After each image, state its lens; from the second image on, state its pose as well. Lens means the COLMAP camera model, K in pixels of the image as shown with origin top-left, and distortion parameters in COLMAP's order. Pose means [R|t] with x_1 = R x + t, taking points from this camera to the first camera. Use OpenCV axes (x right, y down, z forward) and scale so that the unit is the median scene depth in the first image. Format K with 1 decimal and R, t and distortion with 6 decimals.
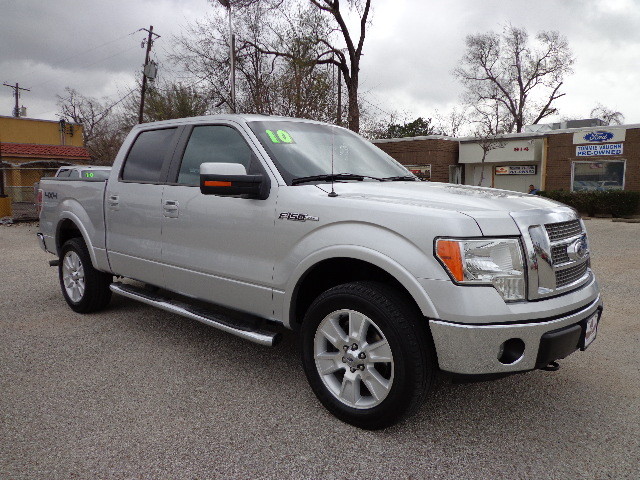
lens RADIAL K [[476.0, 0, 321.3], [0, 476.0, 243.0], [0, 0, 1]] dist [0.015457, -0.000979]
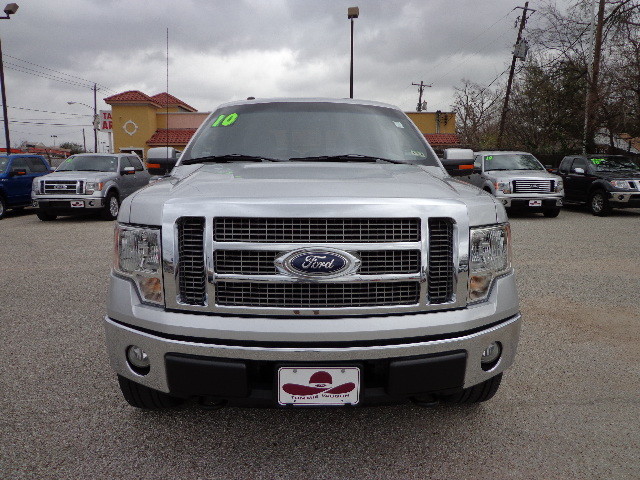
lens RADIAL K [[476.0, 0, 320.7], [0, 476.0, 236.2], [0, 0, 1]] dist [0.015457, -0.000979]
pose [[0.663117, 0.105307, -0.741071, 0.127560], [-0.091954, 0.994016, 0.058969, -0.007898], [0.742846, 0.029041, 0.668832, 0.069012]]
